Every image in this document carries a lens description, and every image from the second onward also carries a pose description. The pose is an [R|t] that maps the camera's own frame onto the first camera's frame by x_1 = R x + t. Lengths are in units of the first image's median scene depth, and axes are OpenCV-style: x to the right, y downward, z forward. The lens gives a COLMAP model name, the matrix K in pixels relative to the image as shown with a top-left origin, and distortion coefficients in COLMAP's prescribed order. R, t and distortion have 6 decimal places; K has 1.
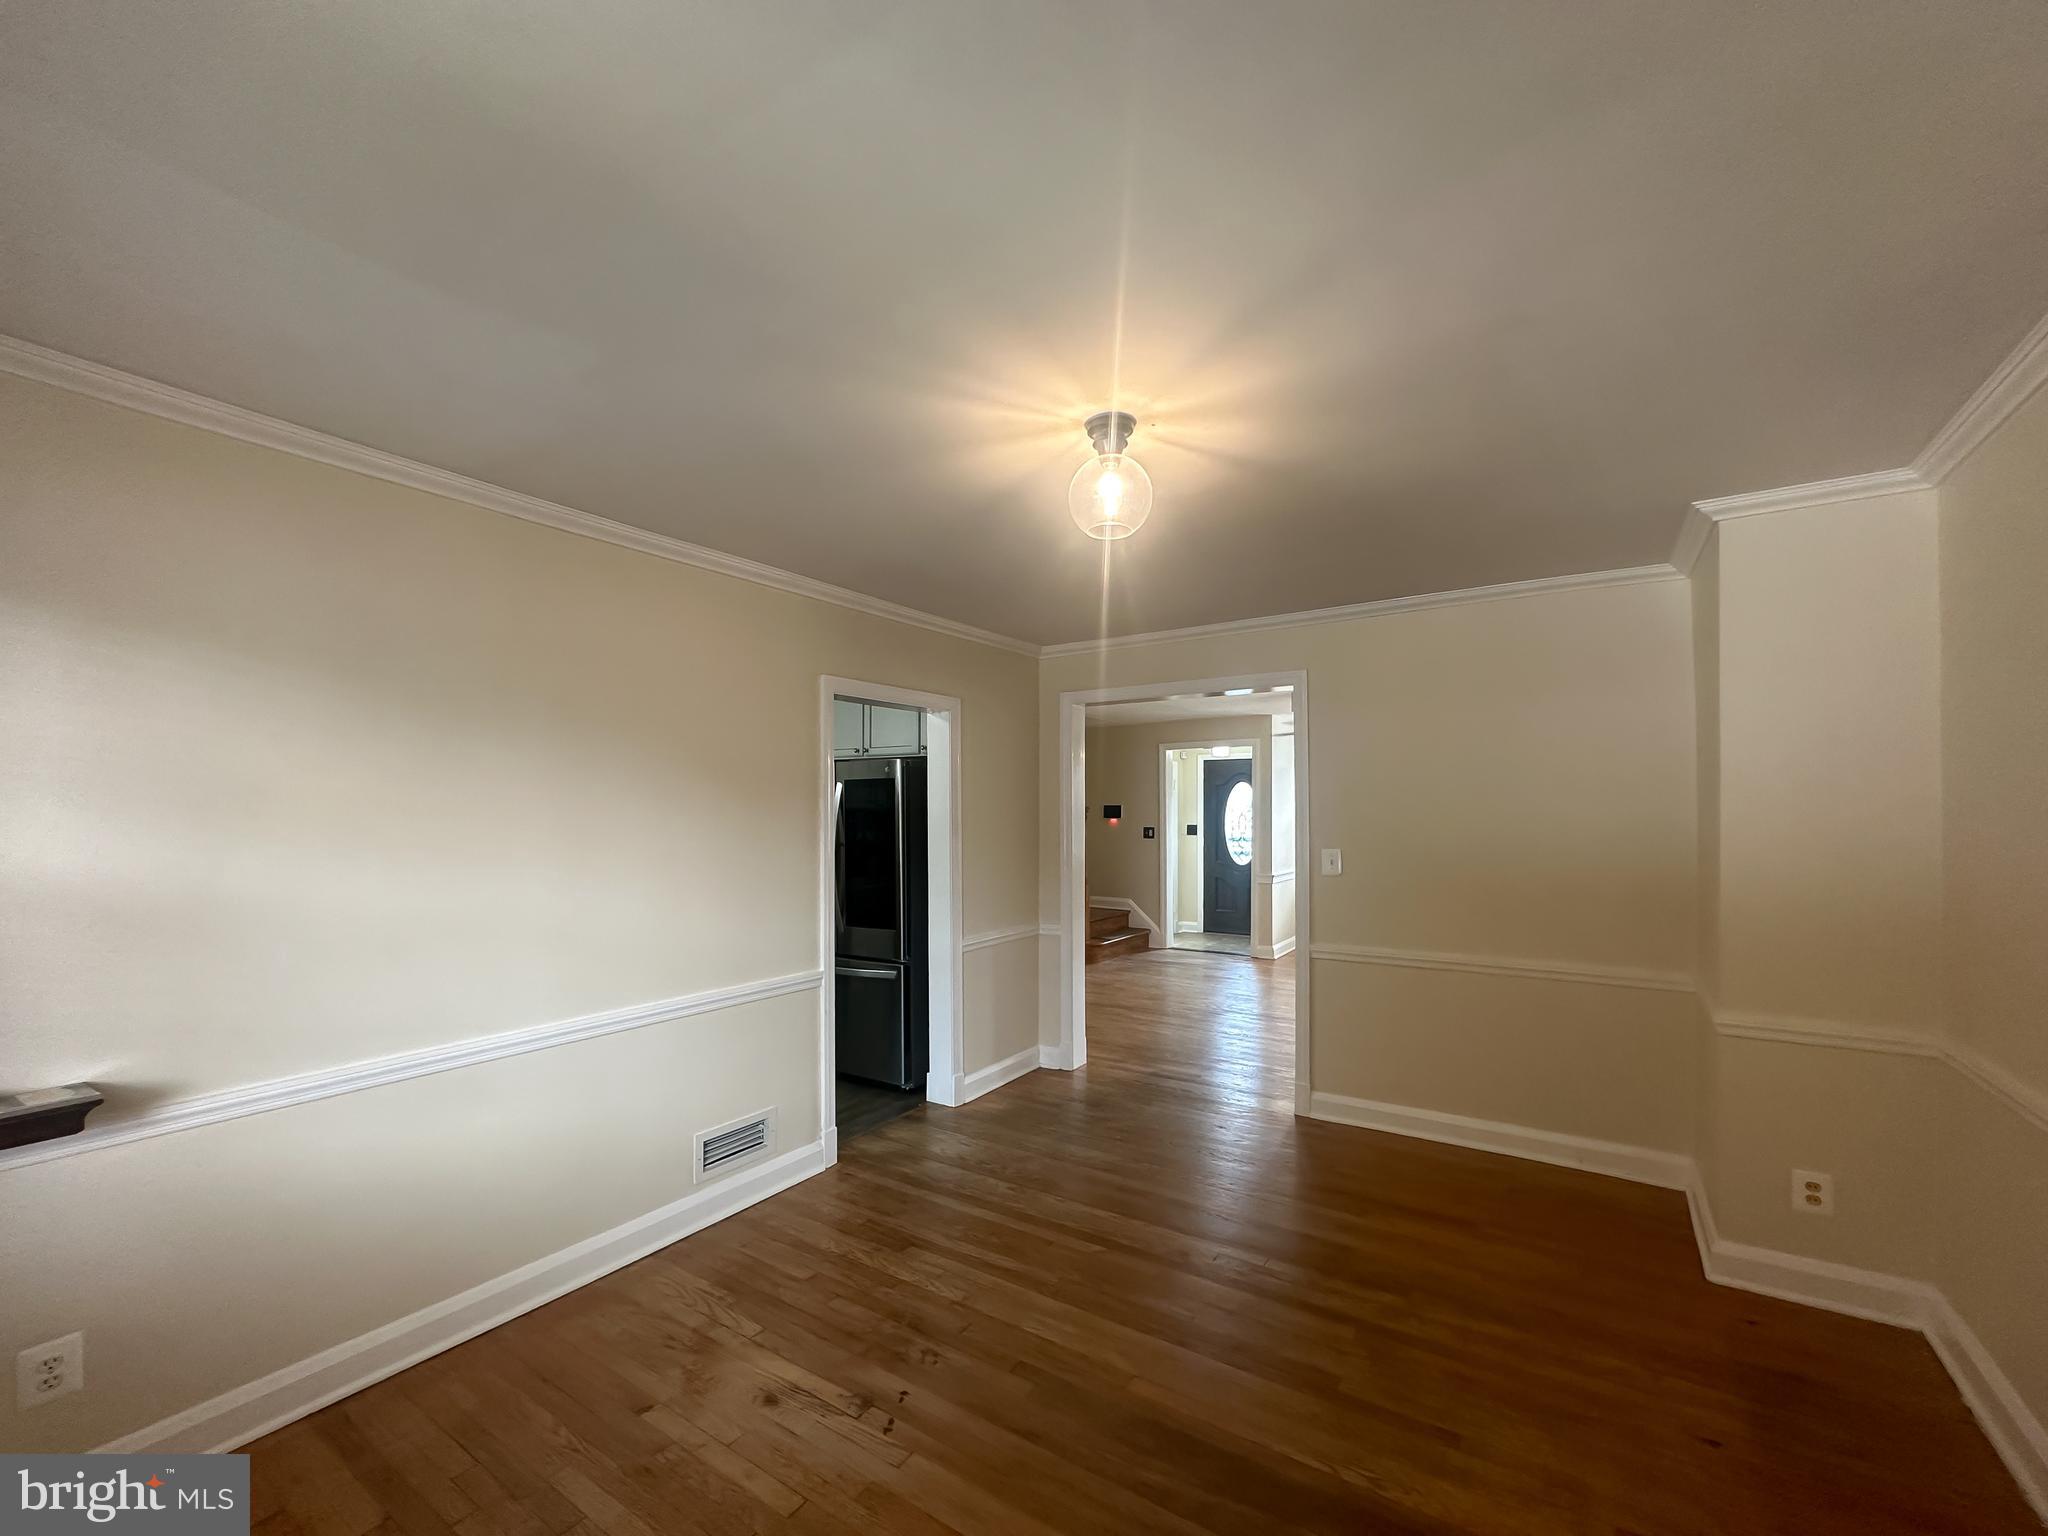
lens RADIAL K [[846.1, 0, 1054.4], [0, 846.1, 809.5], [0, 0, 1]] dist [-0.001894, -0.000216]
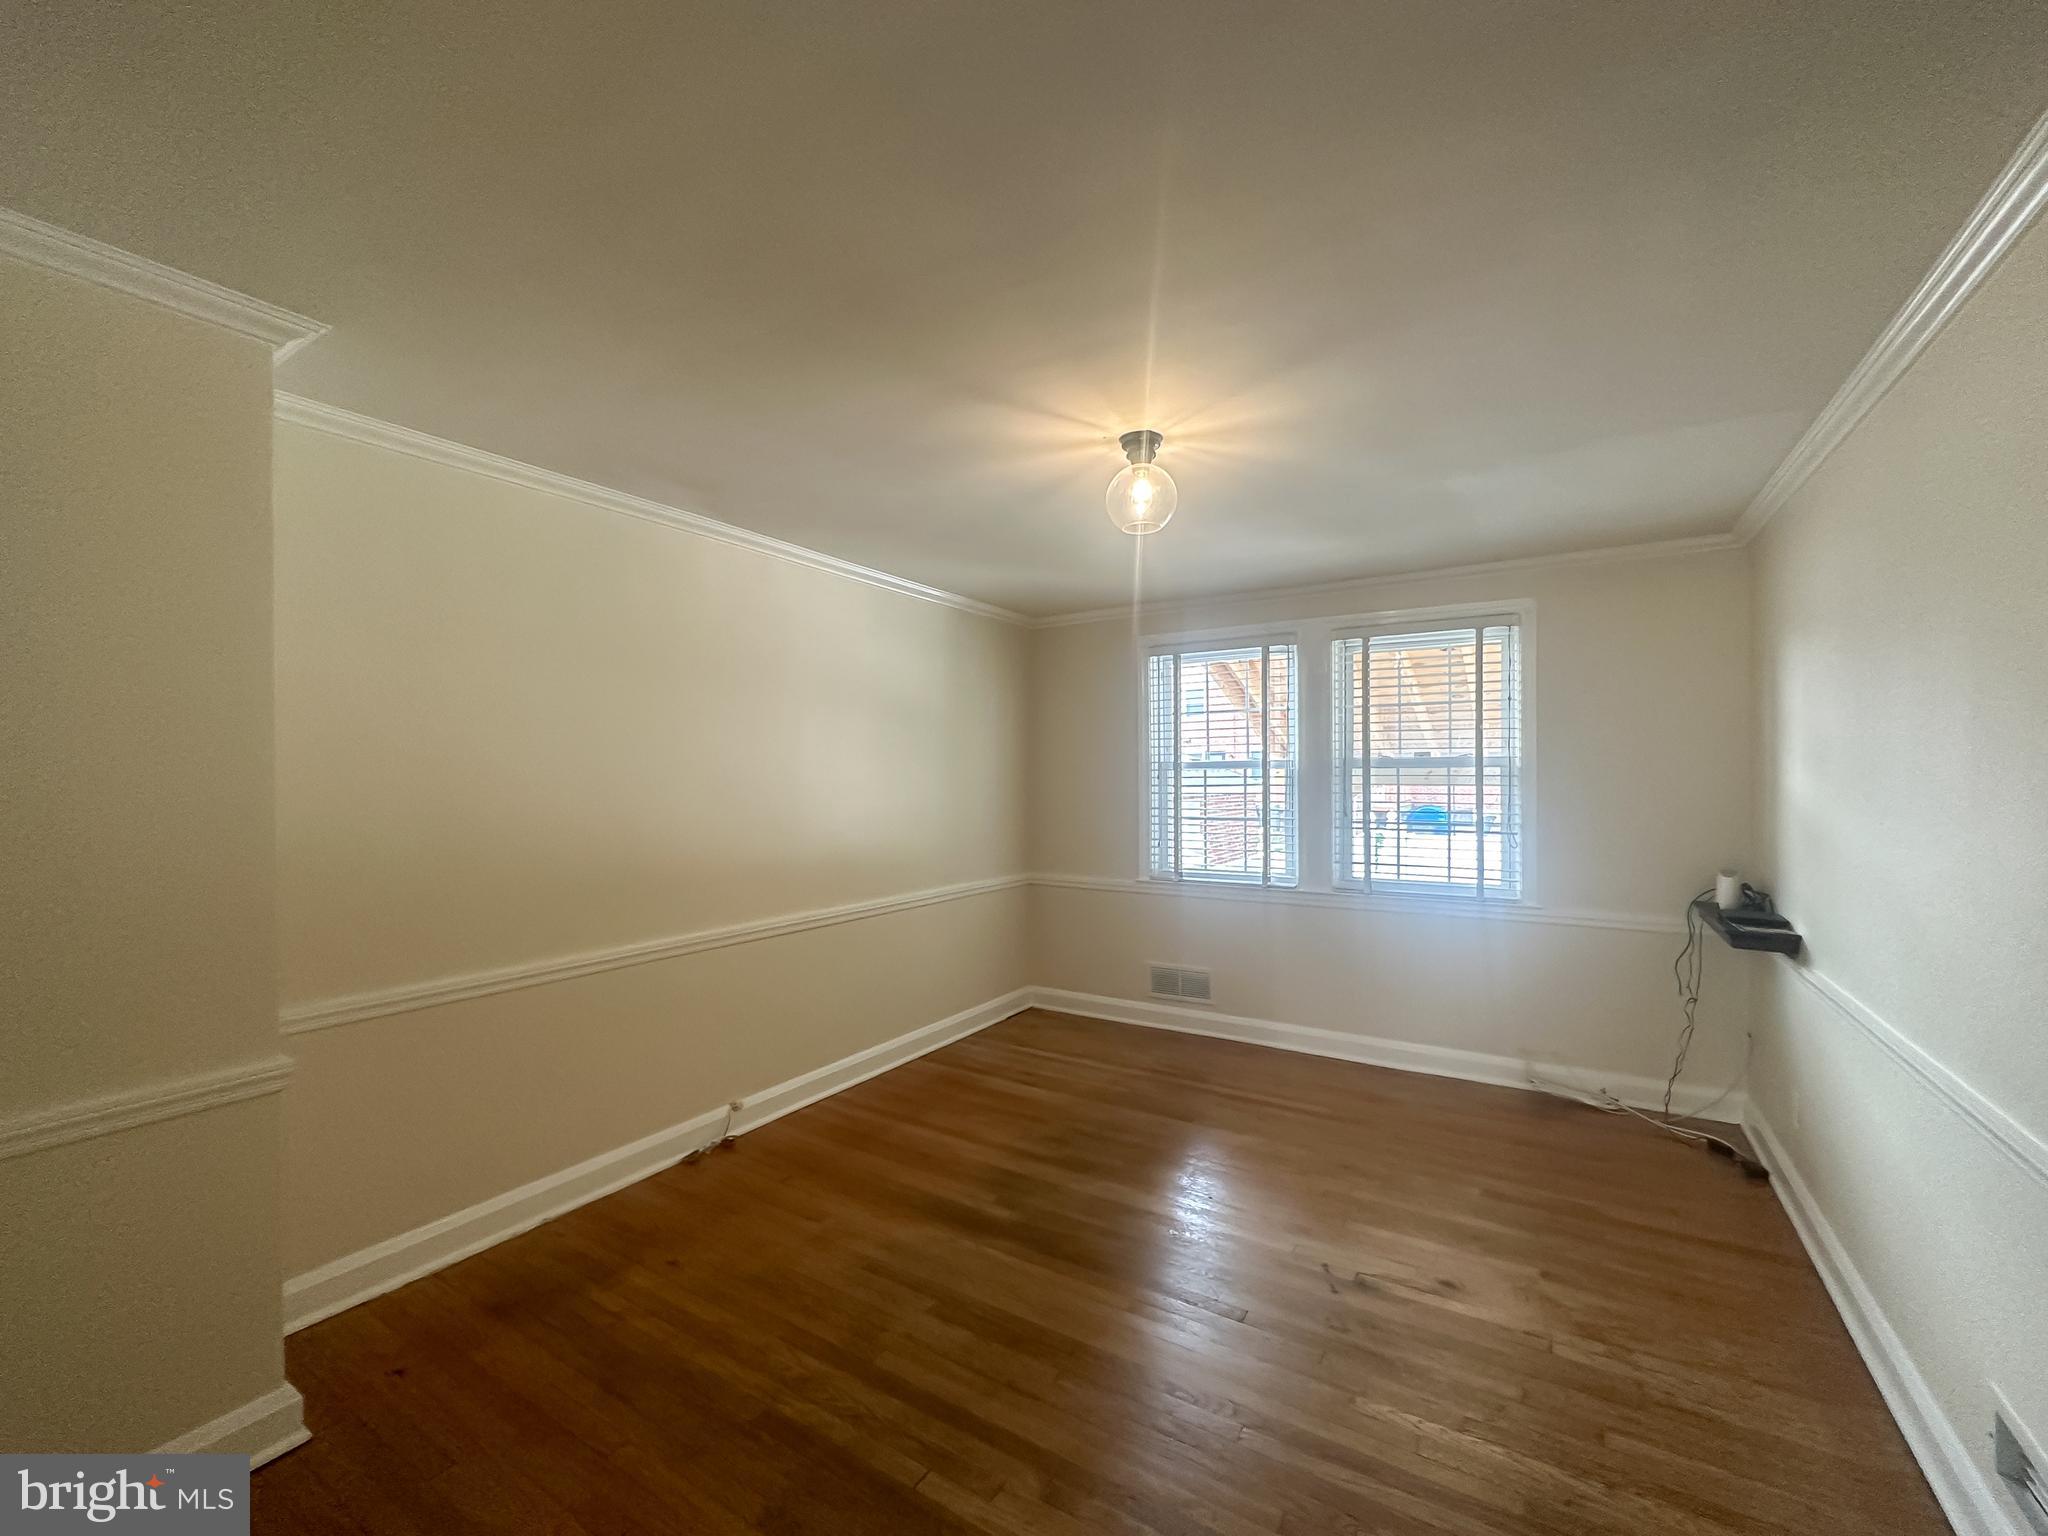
lens RADIAL K [[830.5, 0, 1022.0], [0, 830.5, 783.3], [0, 0, 1]] dist [-0.000012, -0.000145]
pose [[-0.999939, 0.007104, 0.008466, 0.185087], [0.007149, 0.999961, 0.005265, 0.016390], [-0.008429, 0.005326, -0.999950, 1.780804]]
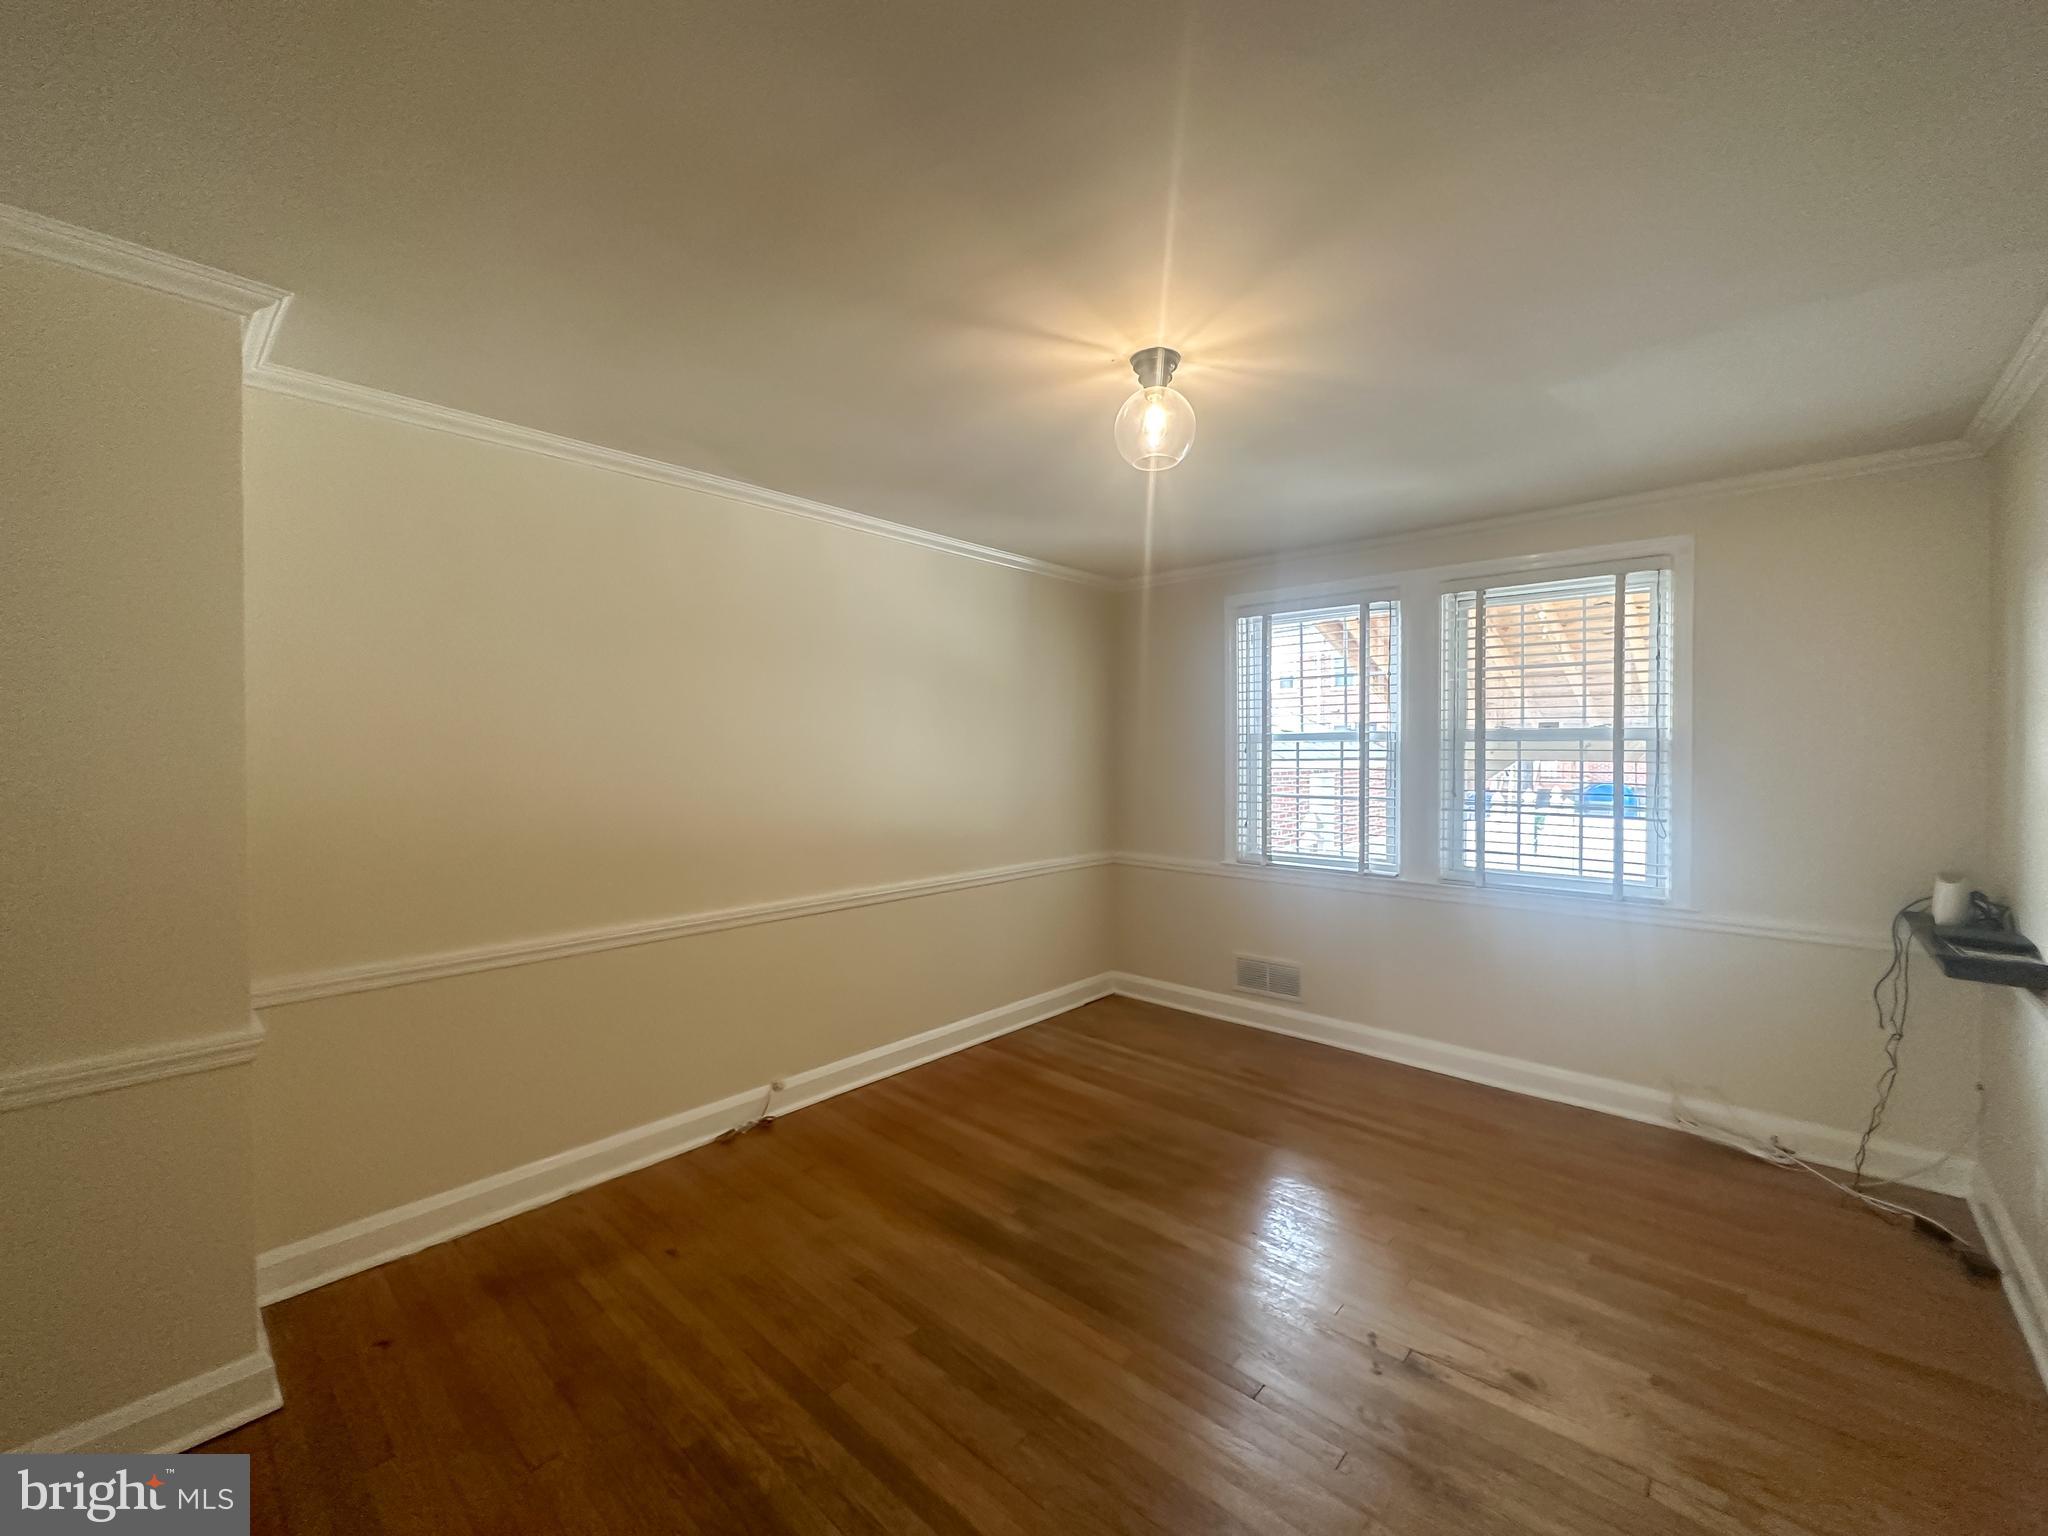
lens RADIAL K [[828.1, 0, 1042.4], [0, 828.1, 763.2], [0, 0, 1]] dist [-0.001320, 0.000714]
pose [[-0.986291, 0.001241, 0.165011, 0.029467], [0.003794, 0.999878, 0.015159, 0.013479], [-0.164972, 0.015577, -0.986175, 1.656438]]
